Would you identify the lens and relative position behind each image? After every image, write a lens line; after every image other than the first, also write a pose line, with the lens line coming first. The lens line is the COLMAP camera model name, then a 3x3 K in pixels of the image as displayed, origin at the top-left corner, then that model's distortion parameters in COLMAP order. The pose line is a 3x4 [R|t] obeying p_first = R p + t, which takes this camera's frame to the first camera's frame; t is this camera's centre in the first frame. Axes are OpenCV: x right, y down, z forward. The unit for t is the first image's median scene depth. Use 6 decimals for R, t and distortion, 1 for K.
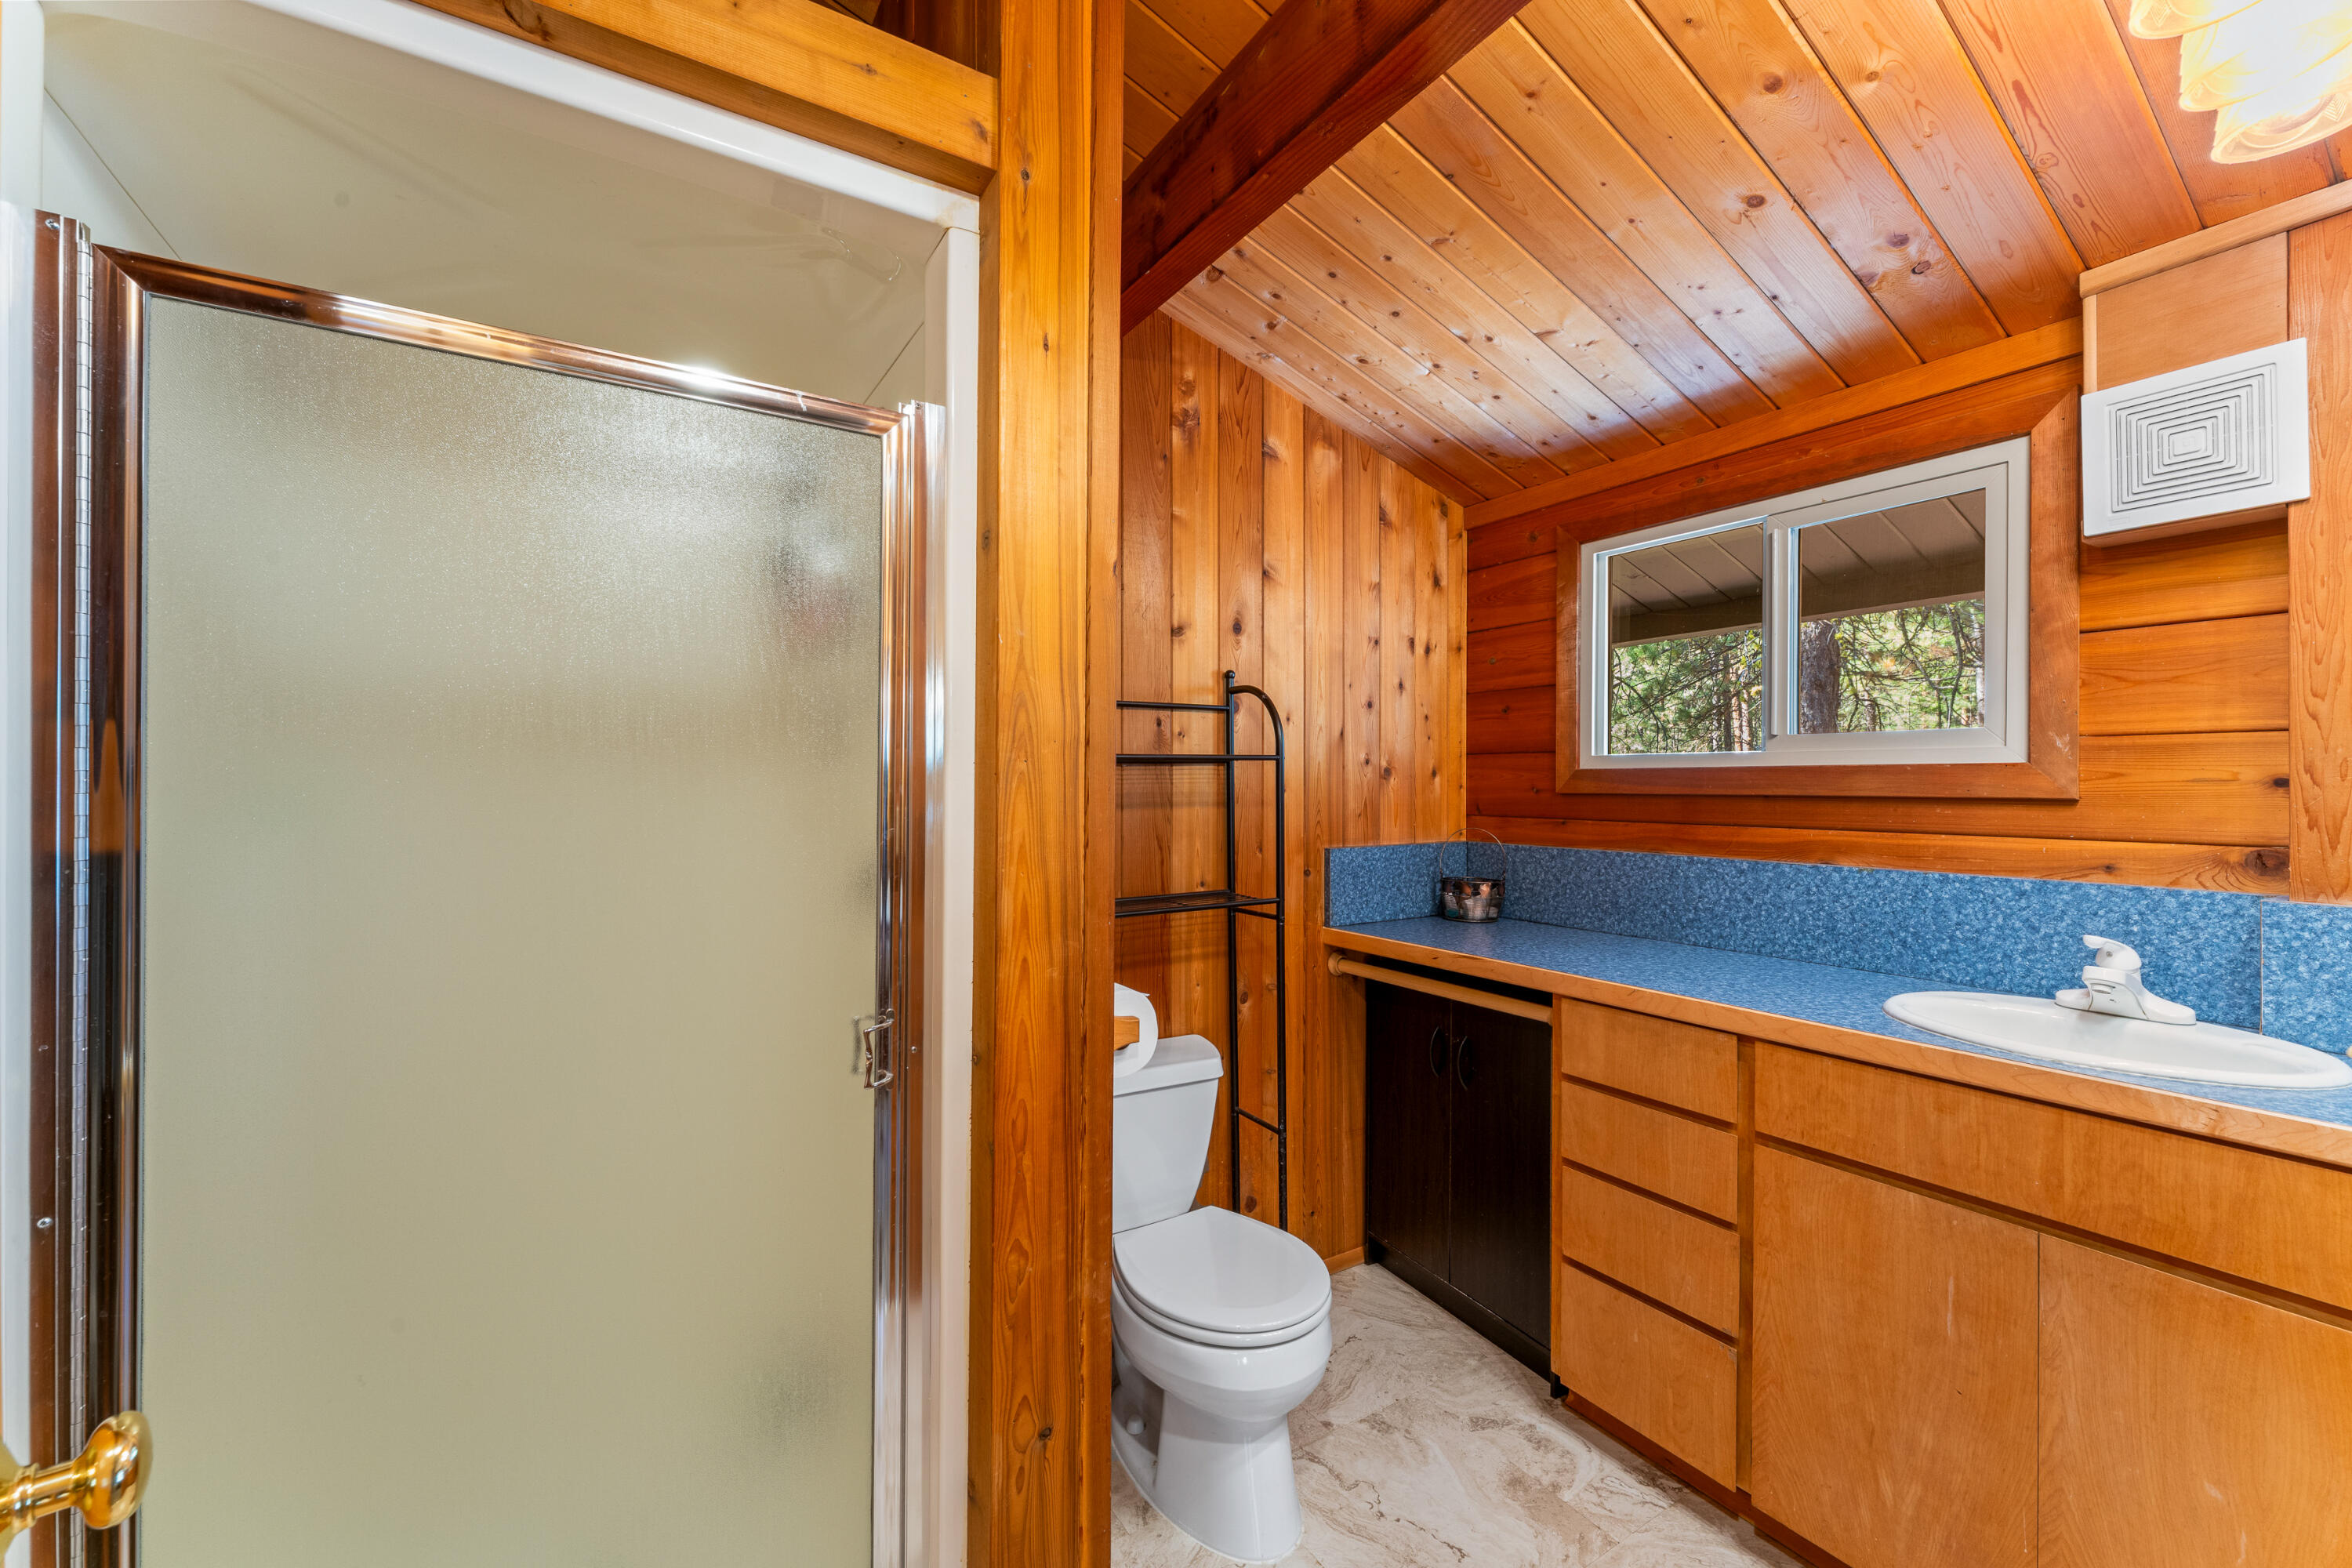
lens RADIAL K [[929.0, 0, 1167.0], [0, 929.0, 786.1], [0, 0, 1]] dist [0.000561, -0.000156]
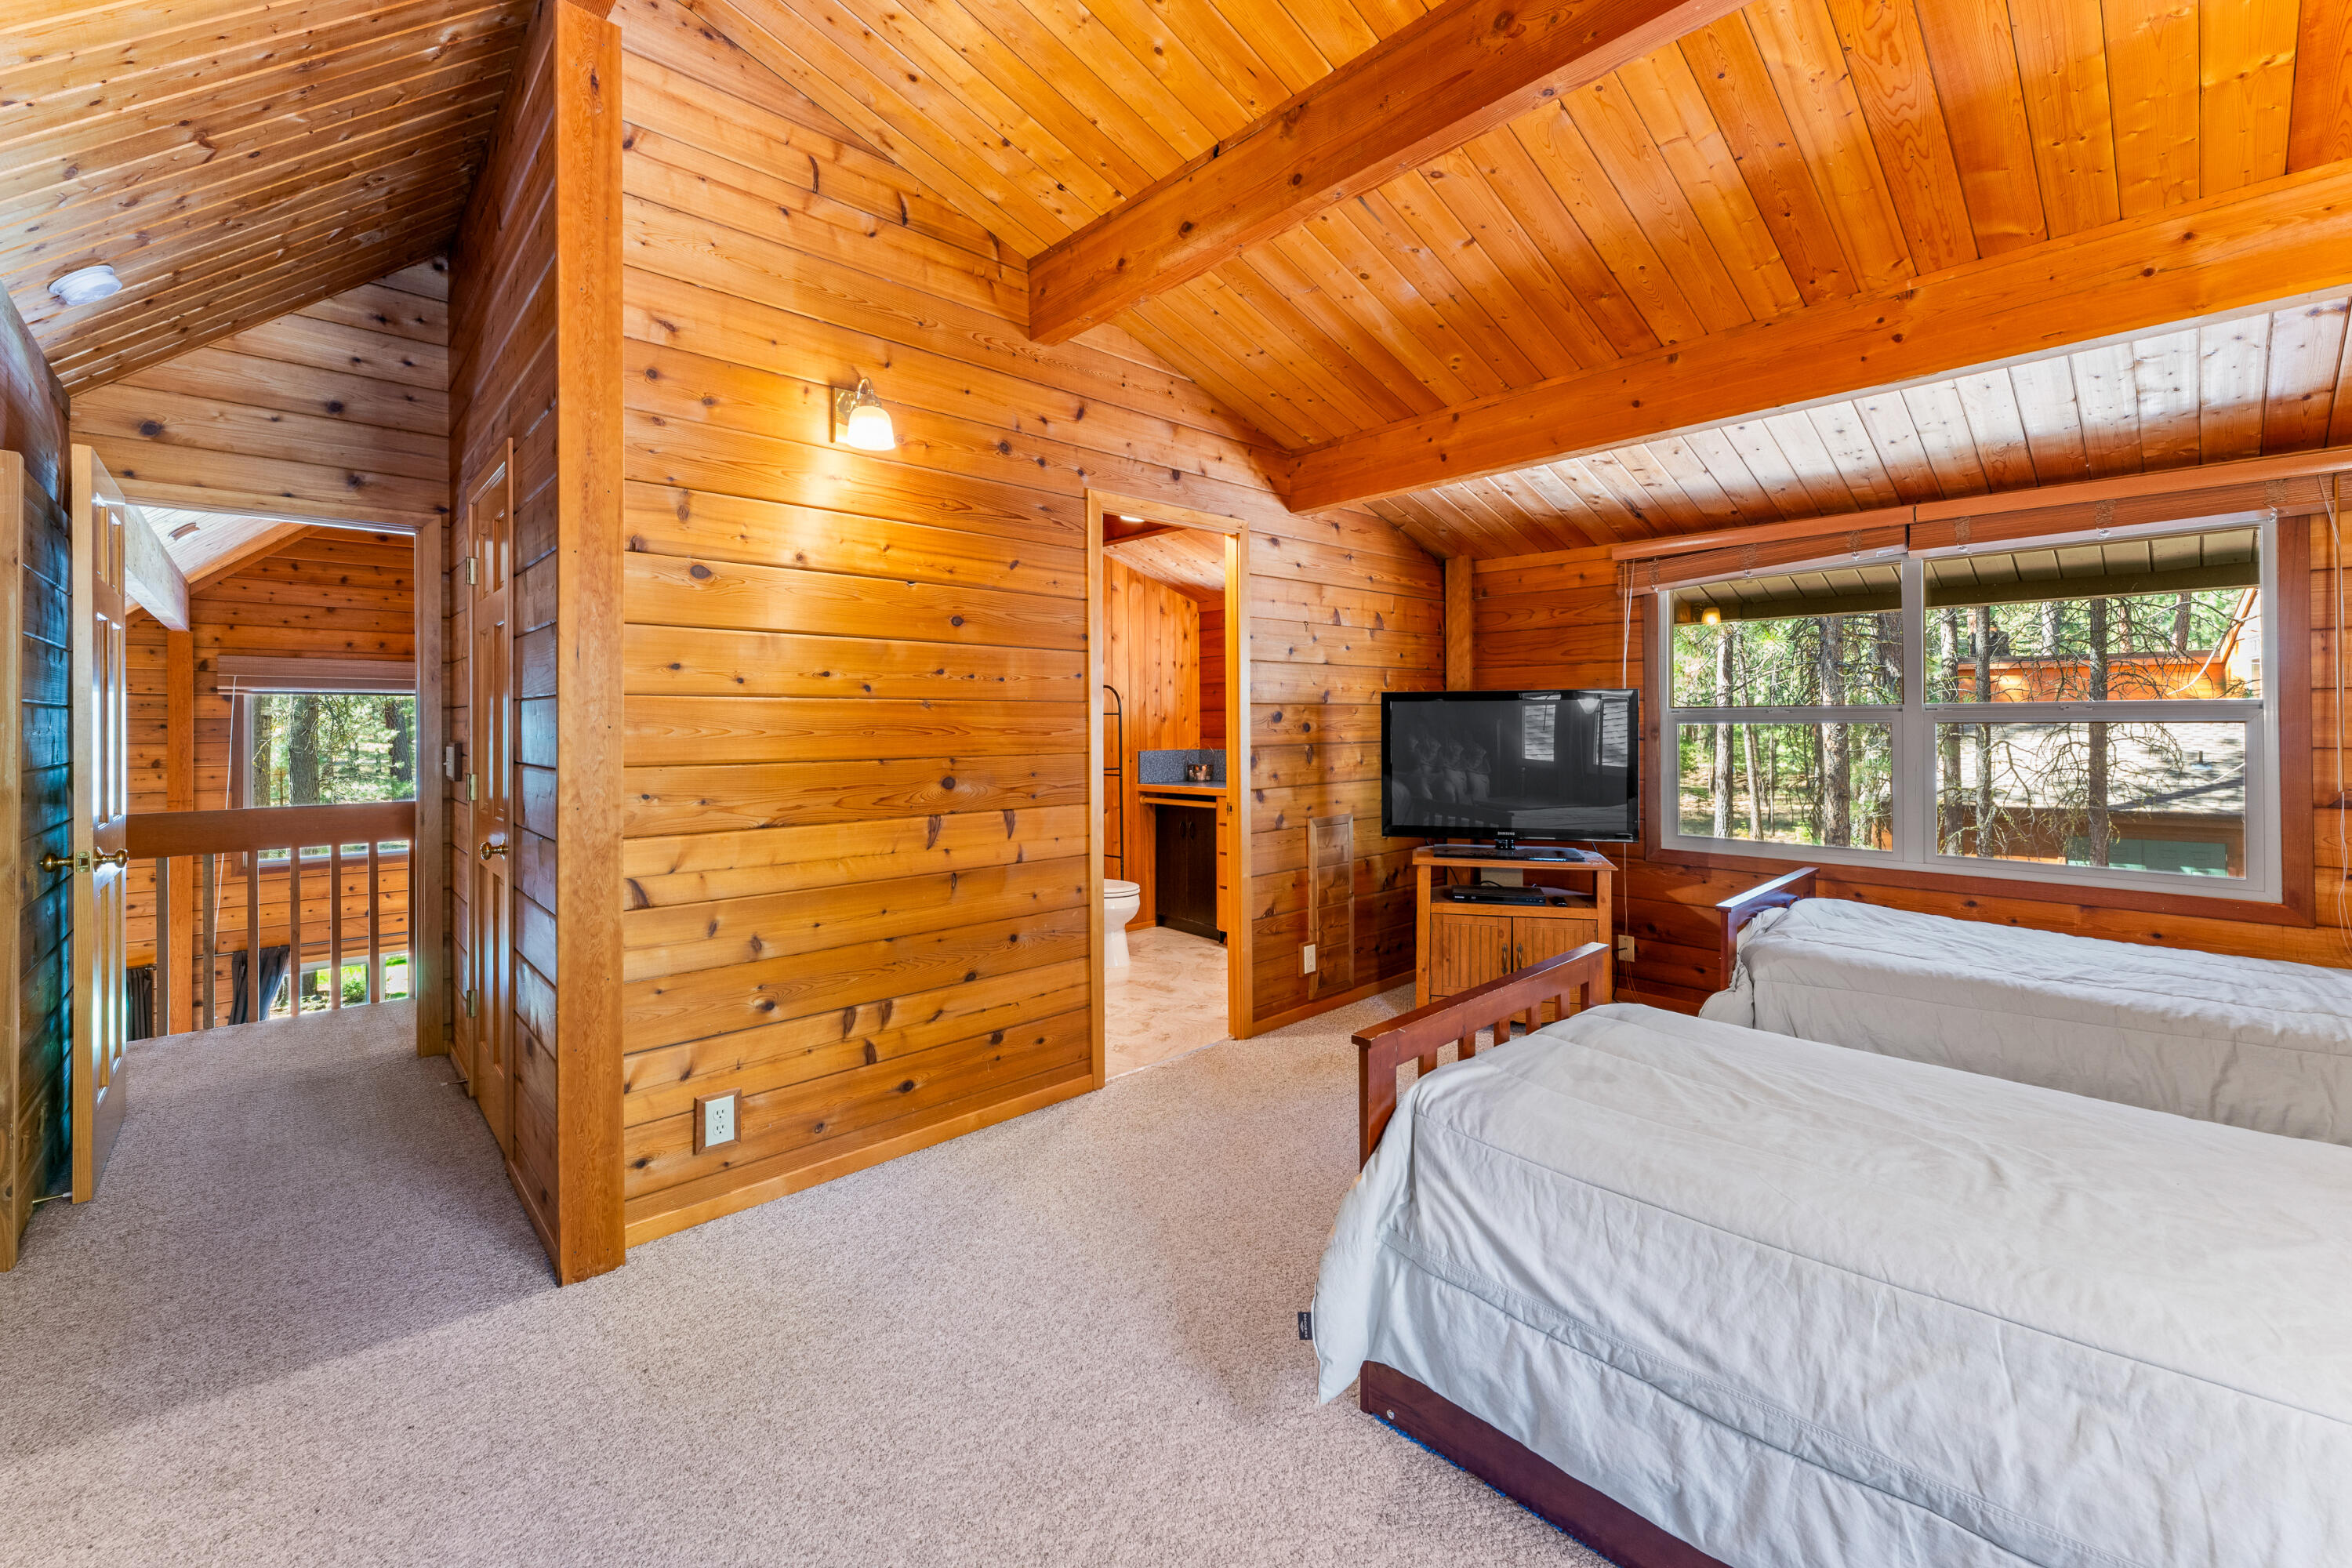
lens RADIAL K [[939.4, 0, 1176.1], [0, 939.4, 768.8], [0, 0, 1]] dist [-0.000194, -0.000068]
pose [[0.981460, -0.014684, 0.191106, -0.196103], [0.007131, 0.999168, 0.040150, 0.016337], [-0.191537, -0.038043, 0.980748, -1.384105]]
